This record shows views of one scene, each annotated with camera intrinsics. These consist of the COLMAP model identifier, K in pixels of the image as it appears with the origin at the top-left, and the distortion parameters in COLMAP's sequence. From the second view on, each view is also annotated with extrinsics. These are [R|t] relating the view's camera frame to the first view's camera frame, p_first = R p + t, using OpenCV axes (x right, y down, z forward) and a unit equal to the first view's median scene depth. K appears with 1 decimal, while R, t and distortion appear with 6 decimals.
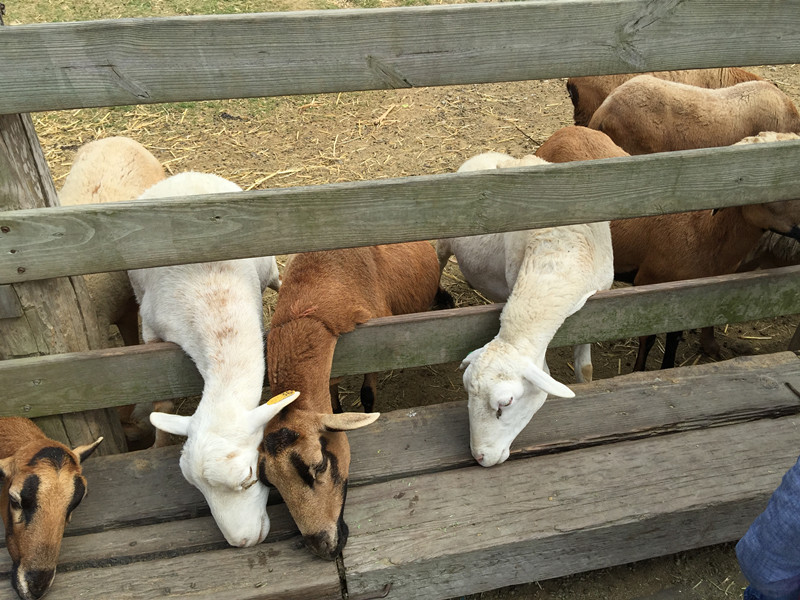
lens RADIAL K [[687.8, 0, 403.5], [0, 687.8, 264.3], [0, 0, 1]] dist [0.072470, -0.166099]
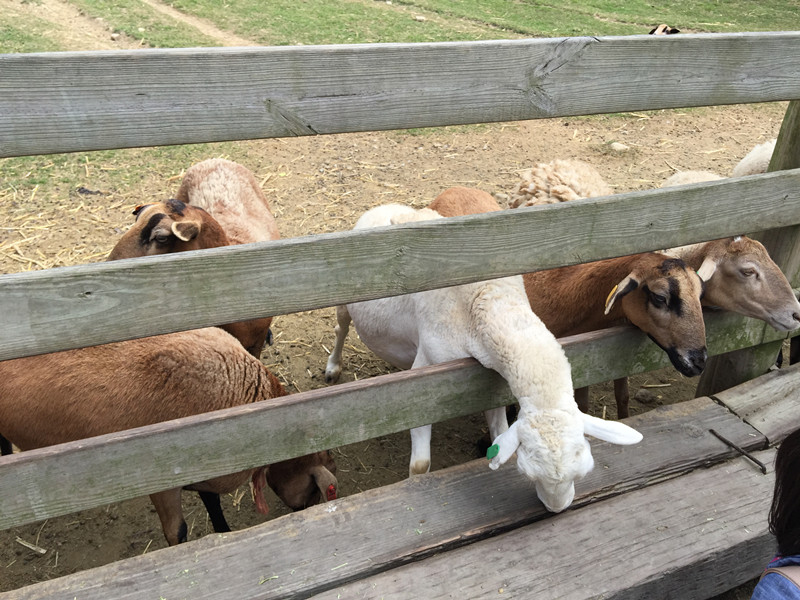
lens RADIAL K [[687.8, 0, 403.5], [0, 687.8, 264.3], [0, 0, 1]] dist [0.072470, -0.166099]
pose [[0.982093, -0.053275, 0.180710, -0.044620], [0.071665, 0.992720, -0.096810, 0.004323], [-0.174237, 0.108027, 0.978760, 0.116168]]
